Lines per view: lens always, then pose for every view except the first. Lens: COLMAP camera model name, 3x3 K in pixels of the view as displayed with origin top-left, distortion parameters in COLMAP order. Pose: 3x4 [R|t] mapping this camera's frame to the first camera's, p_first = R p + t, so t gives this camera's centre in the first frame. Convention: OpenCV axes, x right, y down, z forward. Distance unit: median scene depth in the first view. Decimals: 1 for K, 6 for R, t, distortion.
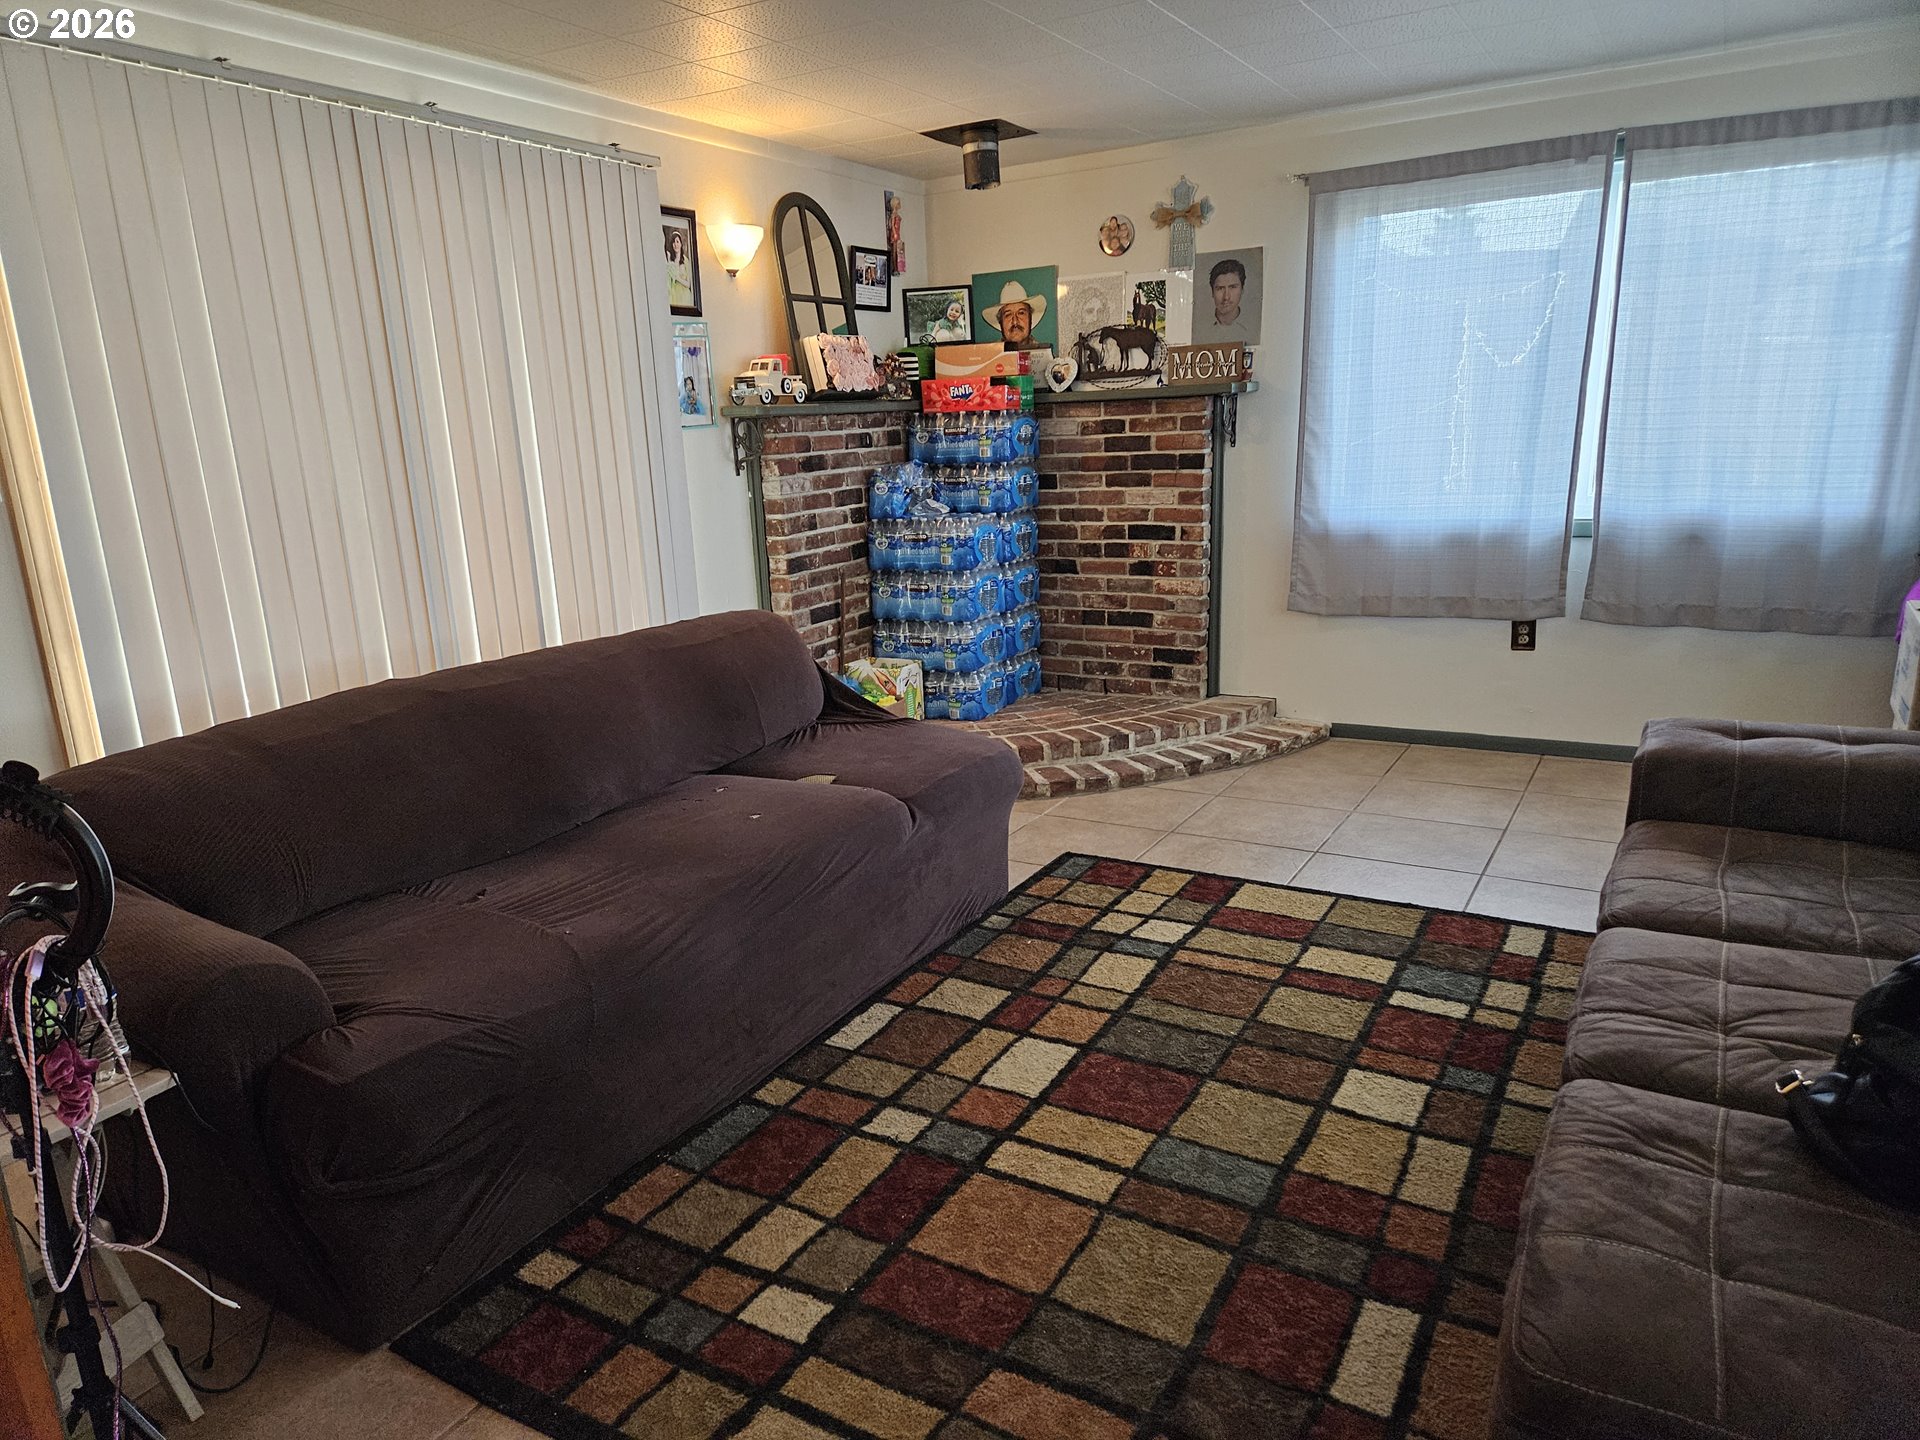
lens RADIAL K [[1287.4, 0, 903.5], [0, 1287.4, 771.5], [0, 0, 1]] dist [0.078641, -0.047063]
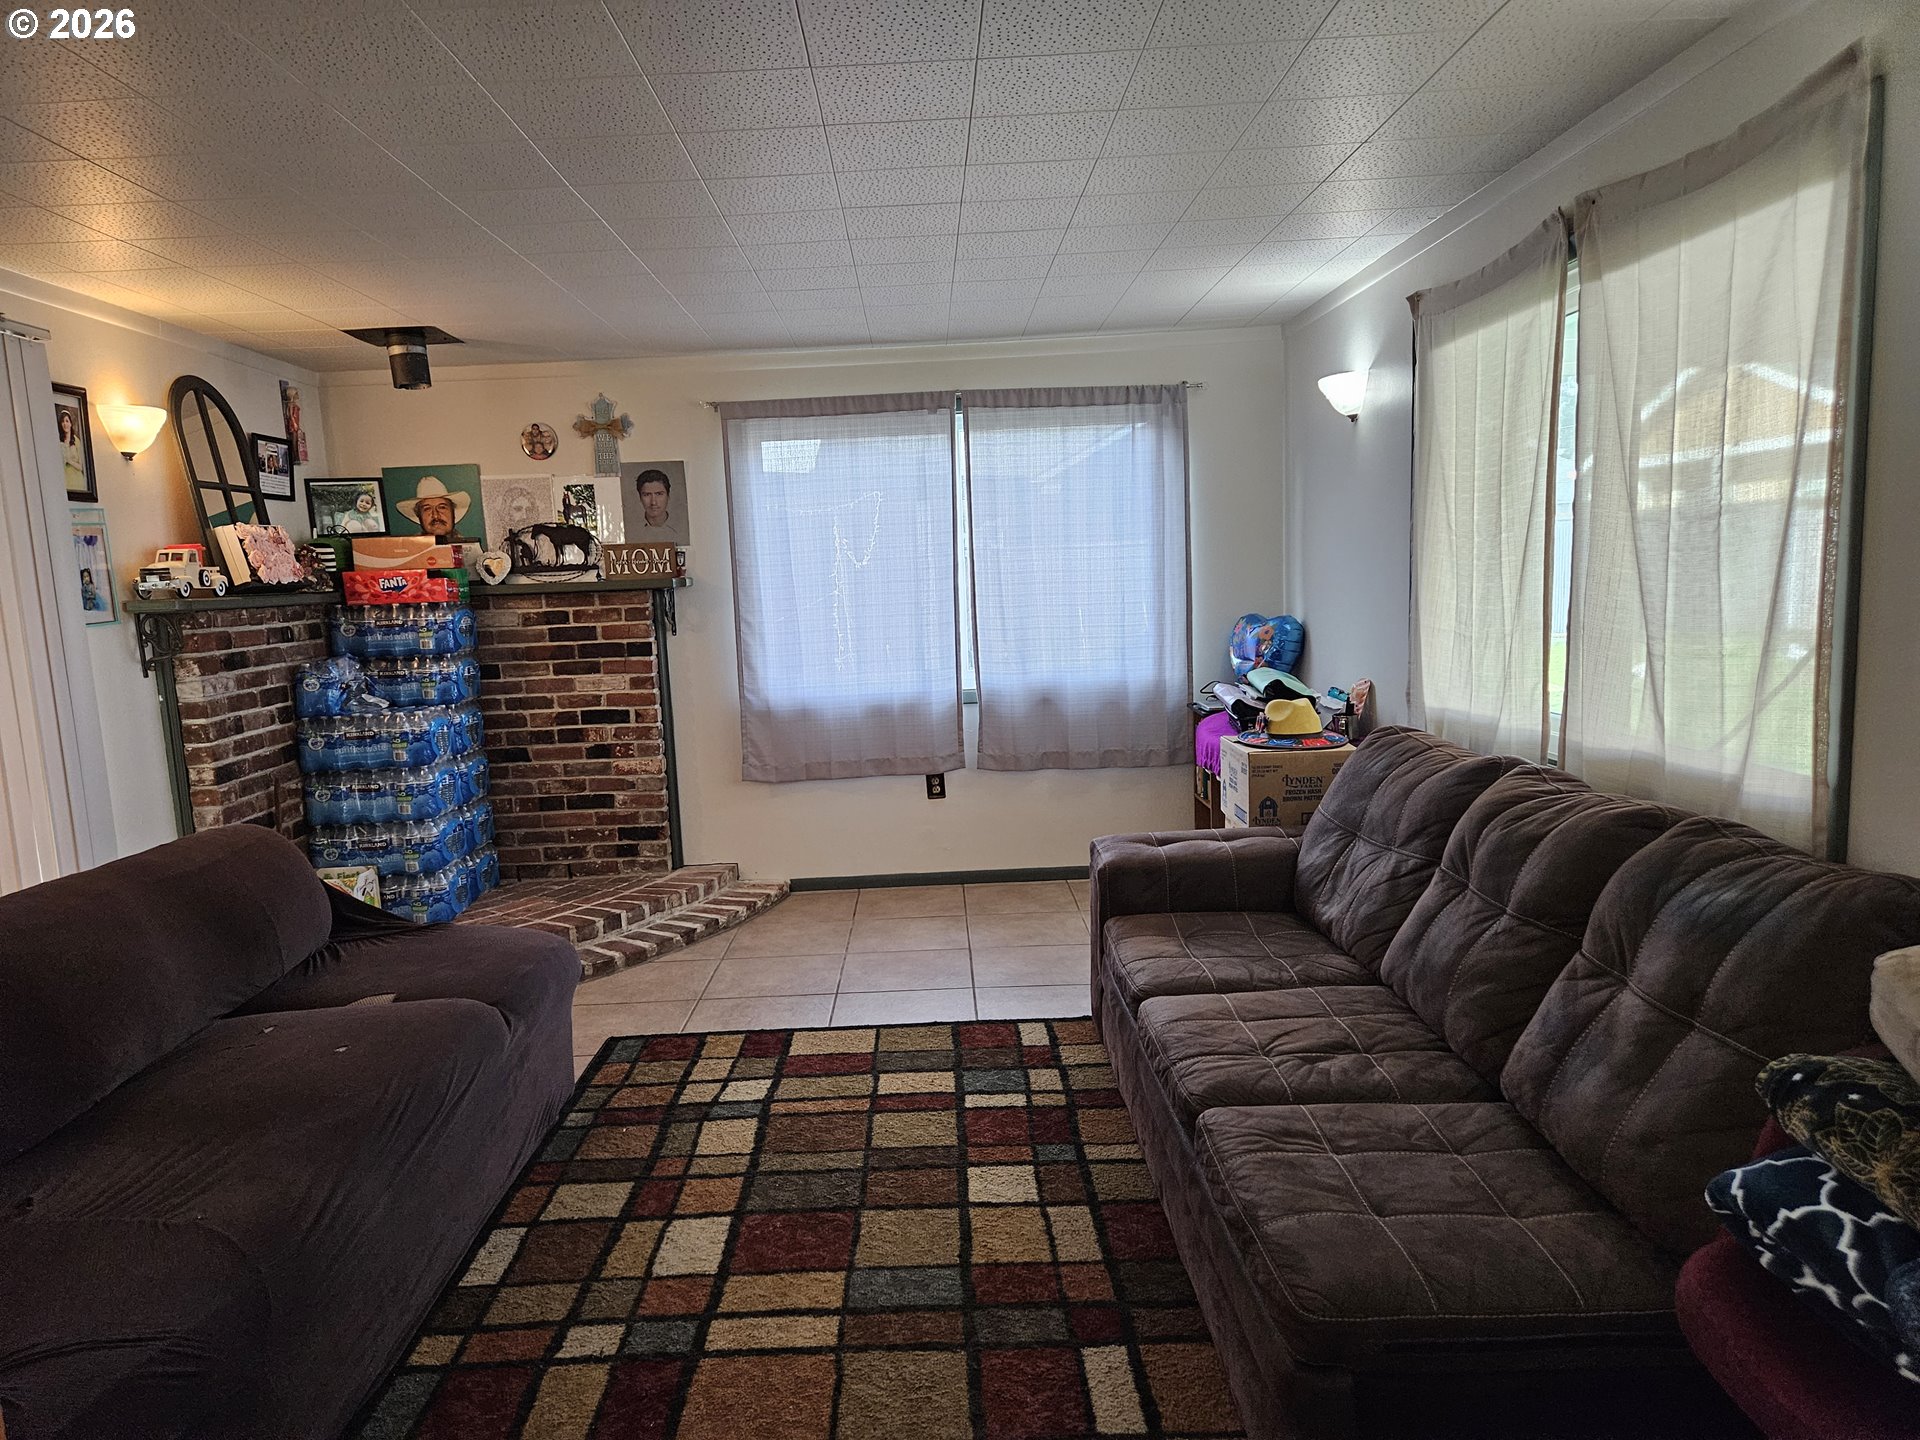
lens RADIAL K [[1287.4, 0, 945.1], [0, 1287.4, 762.8], [0, 0, 1]] dist [0.078641, -0.047063]
pose [[0.856602, -0.074206, 0.510613, -0.130971], [0.146965, 0.983703, -0.103588, -0.002970], [-0.494605, 0.163776, 0.853548, -0.006981]]
